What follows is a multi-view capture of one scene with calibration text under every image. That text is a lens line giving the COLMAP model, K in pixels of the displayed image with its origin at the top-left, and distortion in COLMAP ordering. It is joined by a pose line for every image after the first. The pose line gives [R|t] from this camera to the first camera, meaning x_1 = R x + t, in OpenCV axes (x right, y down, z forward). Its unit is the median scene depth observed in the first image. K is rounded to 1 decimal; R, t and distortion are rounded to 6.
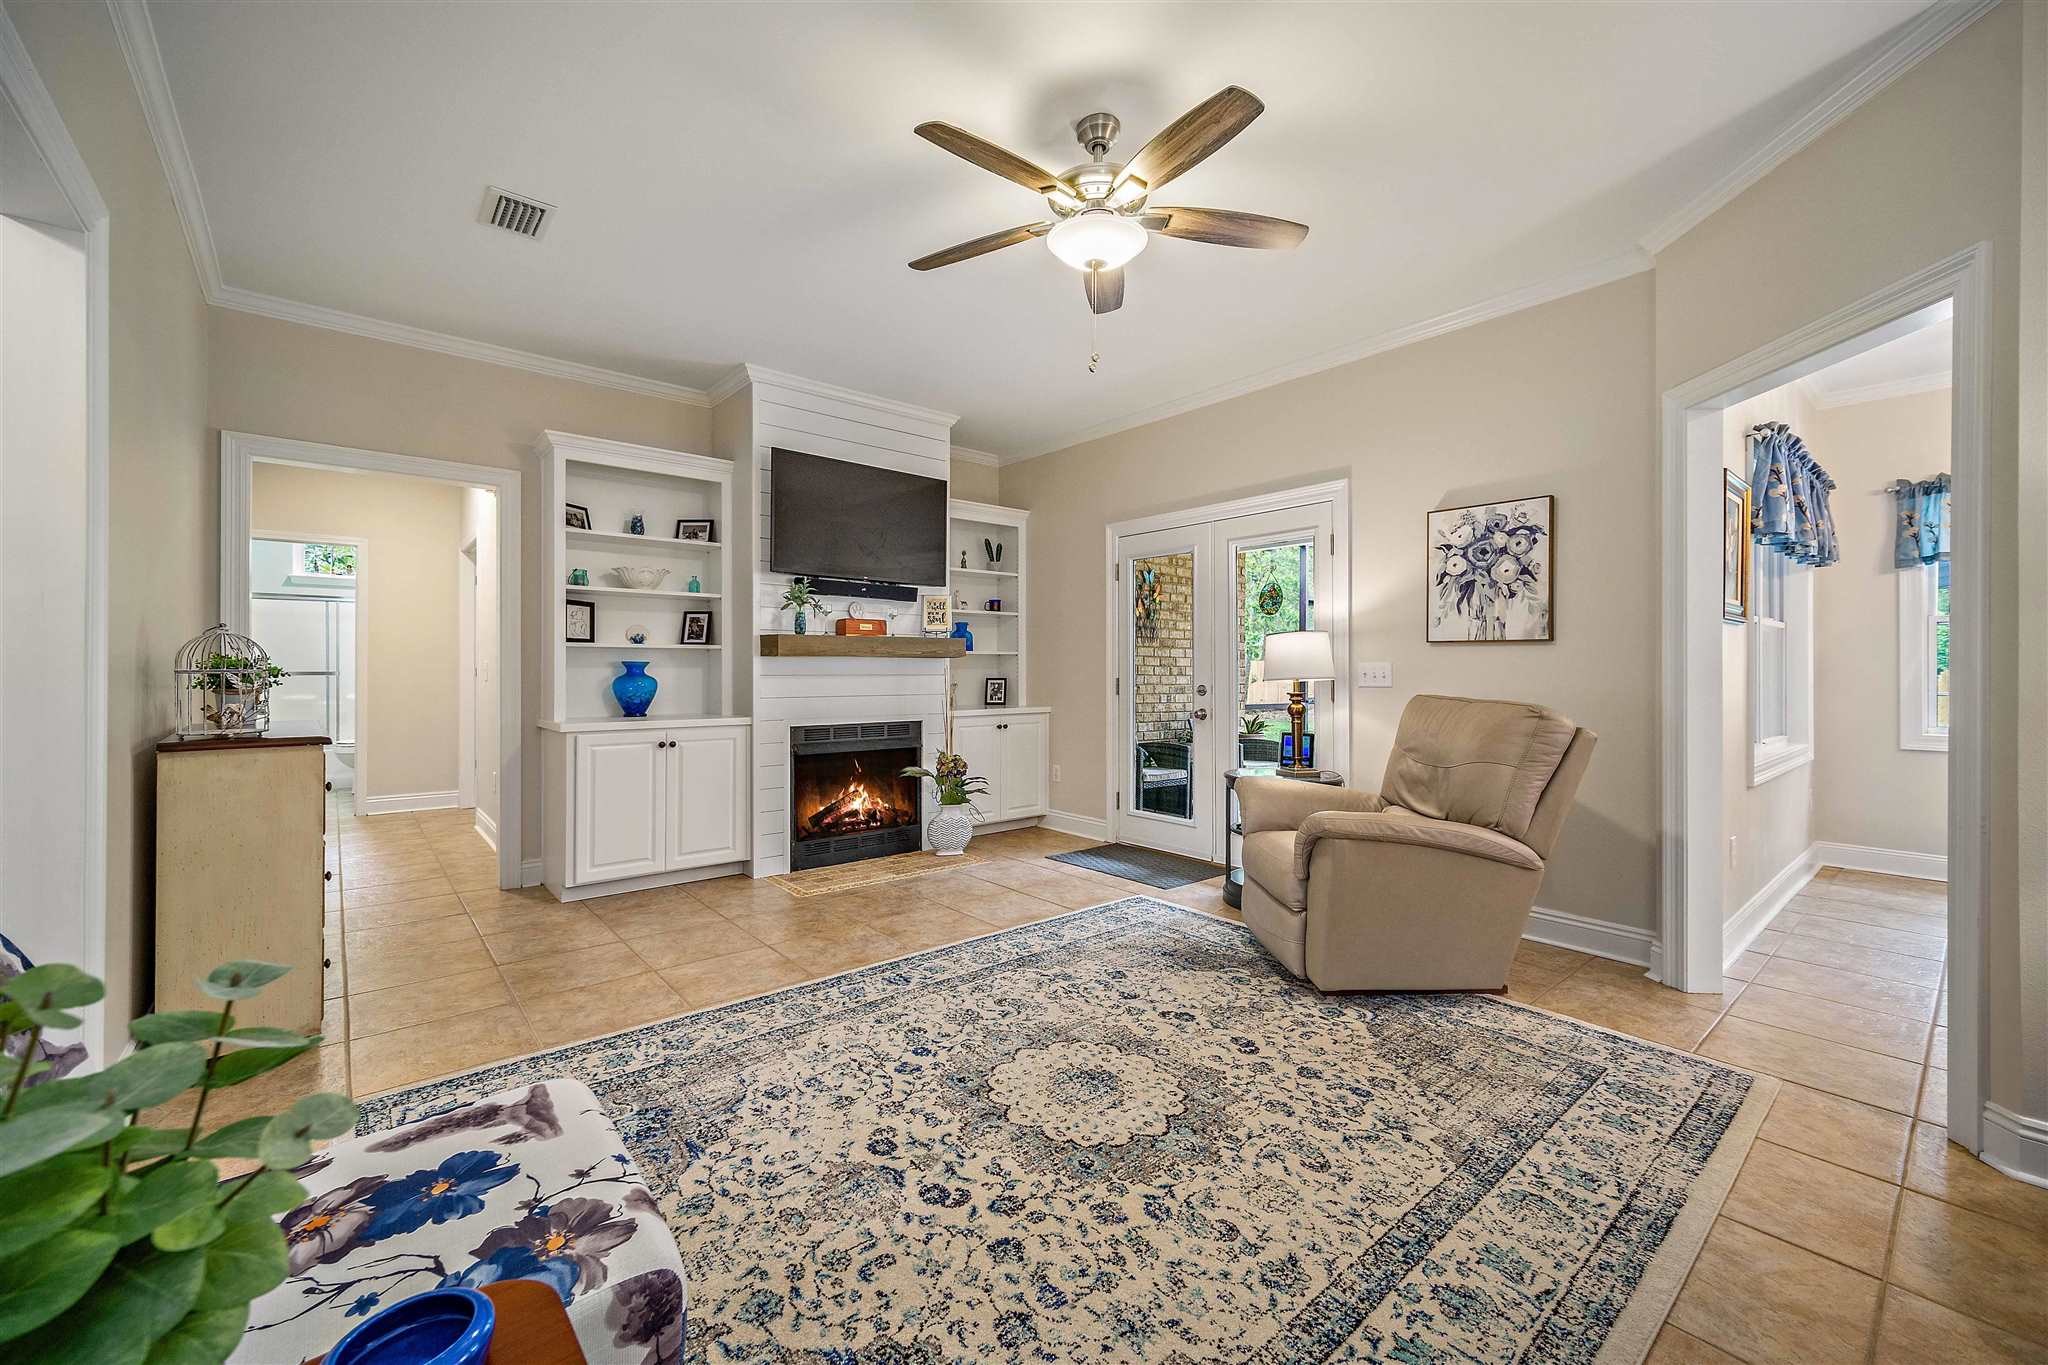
lens RADIAL K [[813.5, 0, 1004.9], [0, 813.5, 667.9], [0, 0, 1]] dist [0.013902, -0.003172]
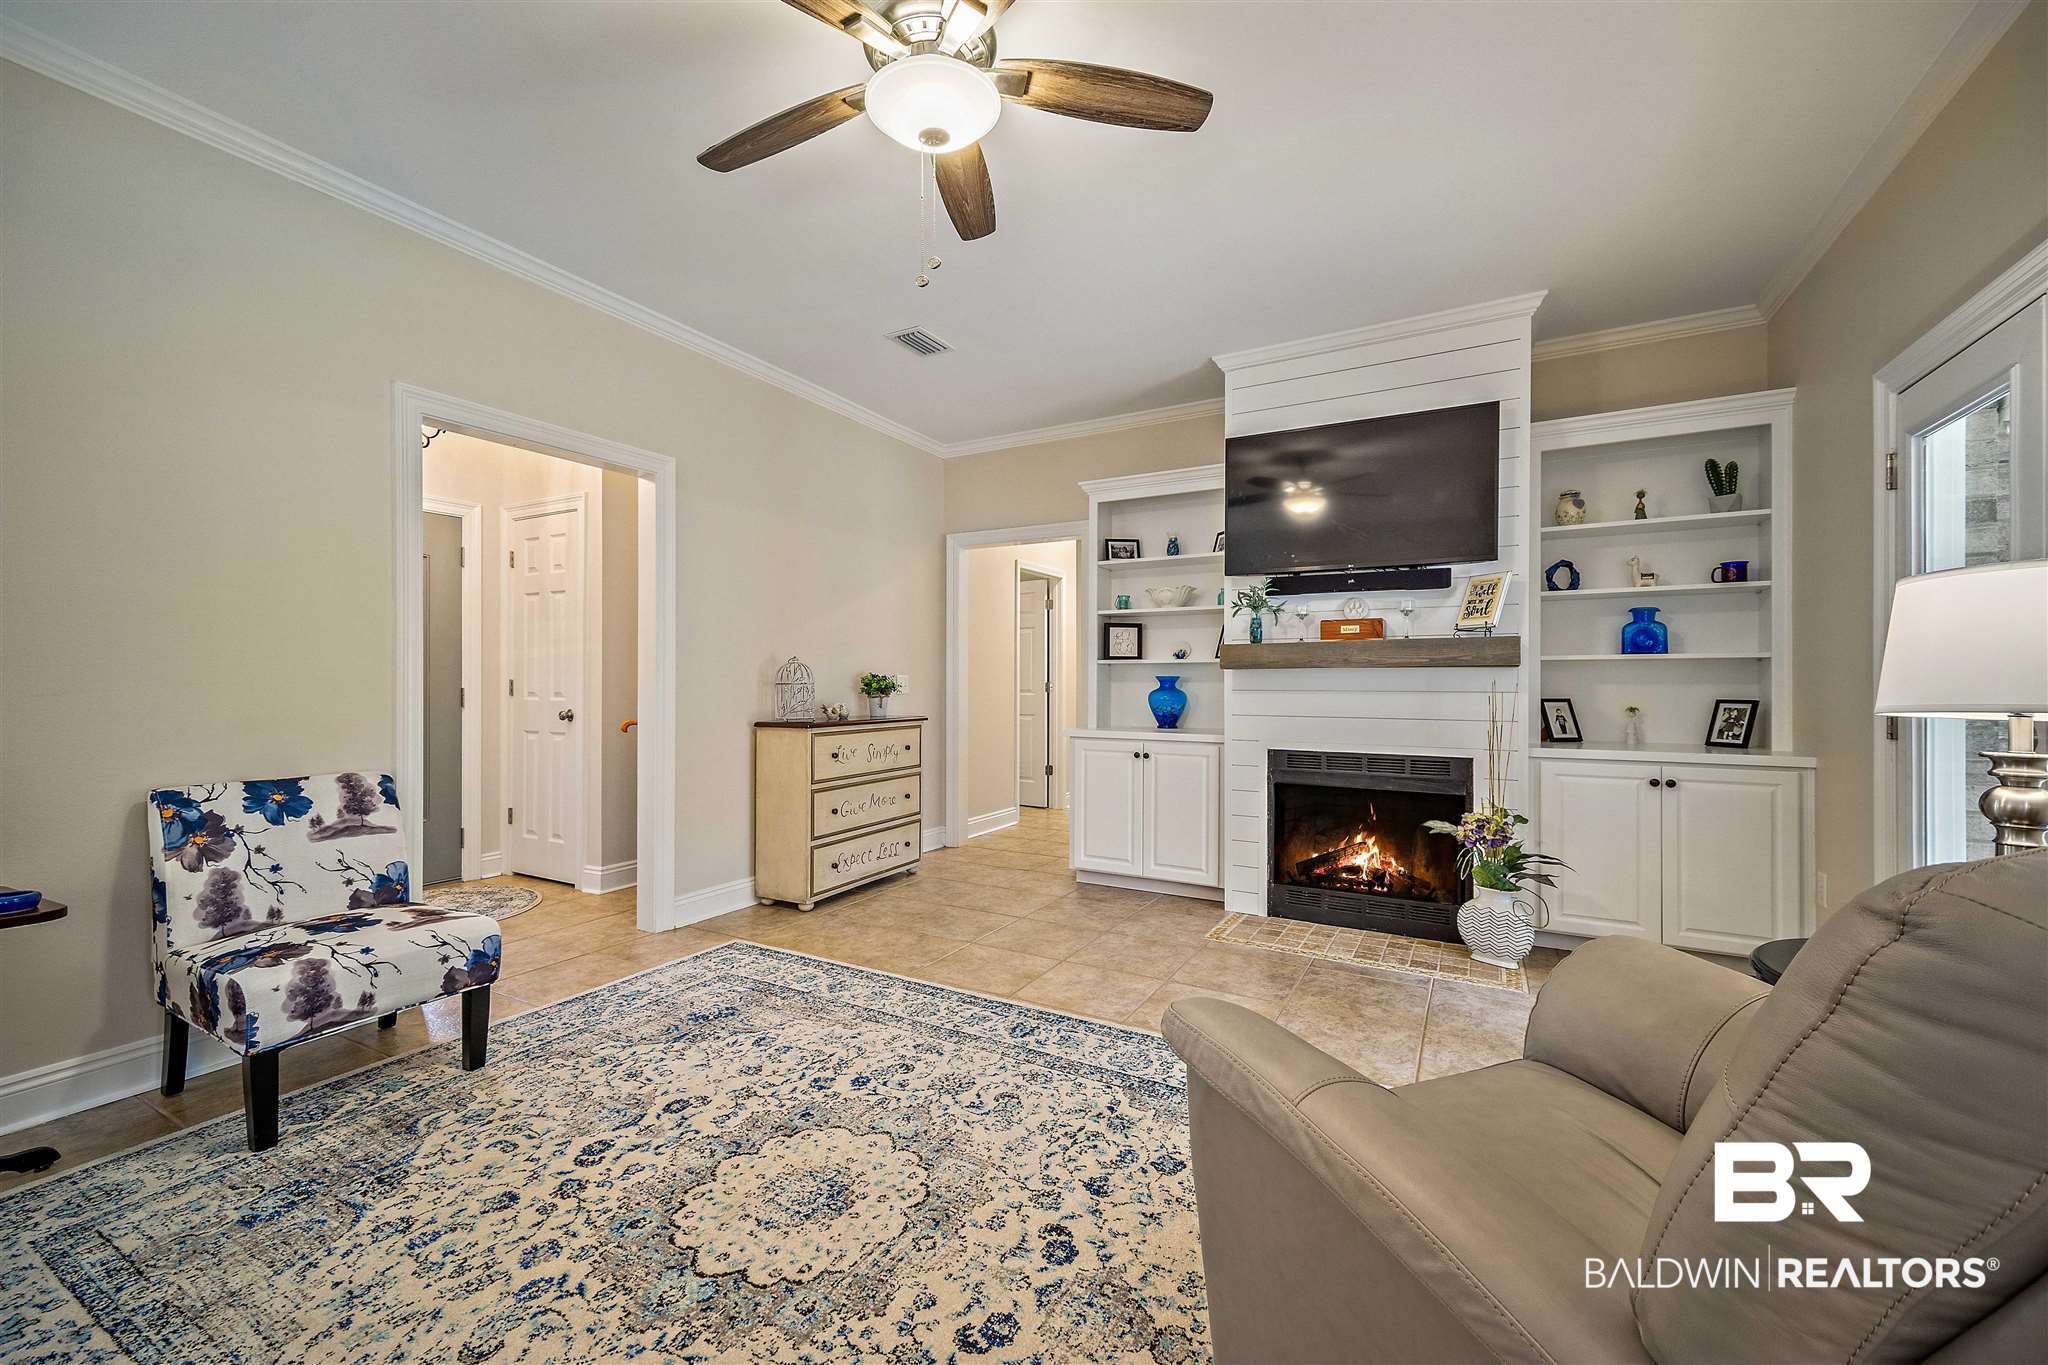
lens RADIAL K [[813.5, 0, 1027.8], [0, 813.5, 682.7], [0, 0, 1]] dist [0.013902, -0.003172]
pose [[0.364139, -0.000883, -0.931344, 0.695427], [-0.000356, 0.999999, -0.001087, 0.002427], [0.931345, 0.000727, 0.364138, 0.671648]]
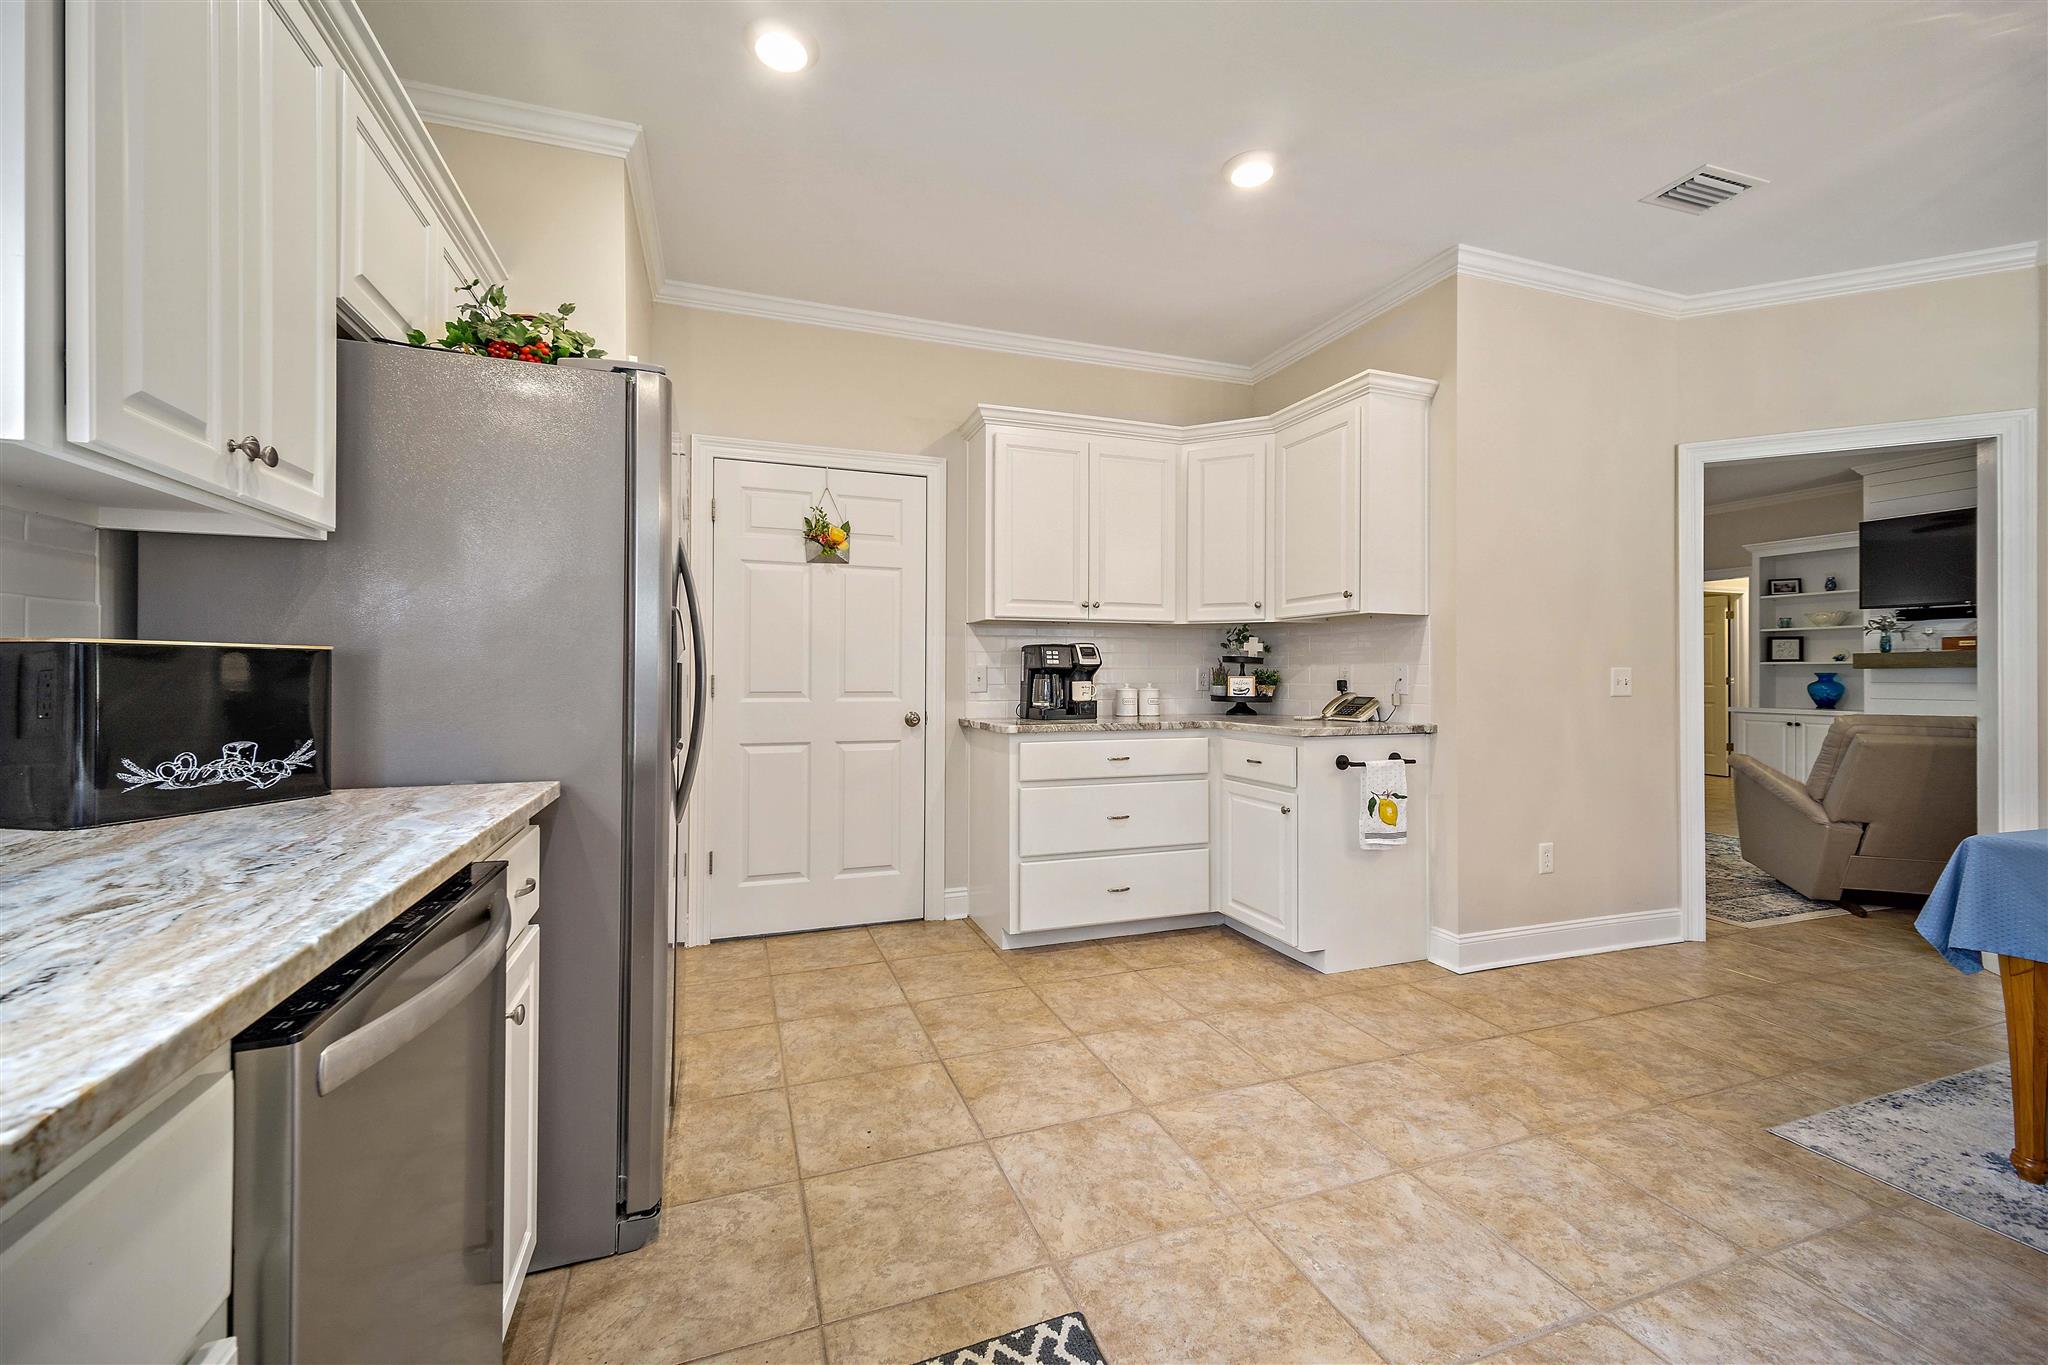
lens RADIAL K [[813.5, 0, 1013.6], [0, 813.5, 669.2], [0, 0, 1]] dist [0.013902, -0.003172]
pose [[-0.346401, -0.010099, -0.938032, 2.289065], [-0.001238, 0.999946, -0.010308, 0.004253], [0.938086, -0.002409, -0.346394, 0.155307]]
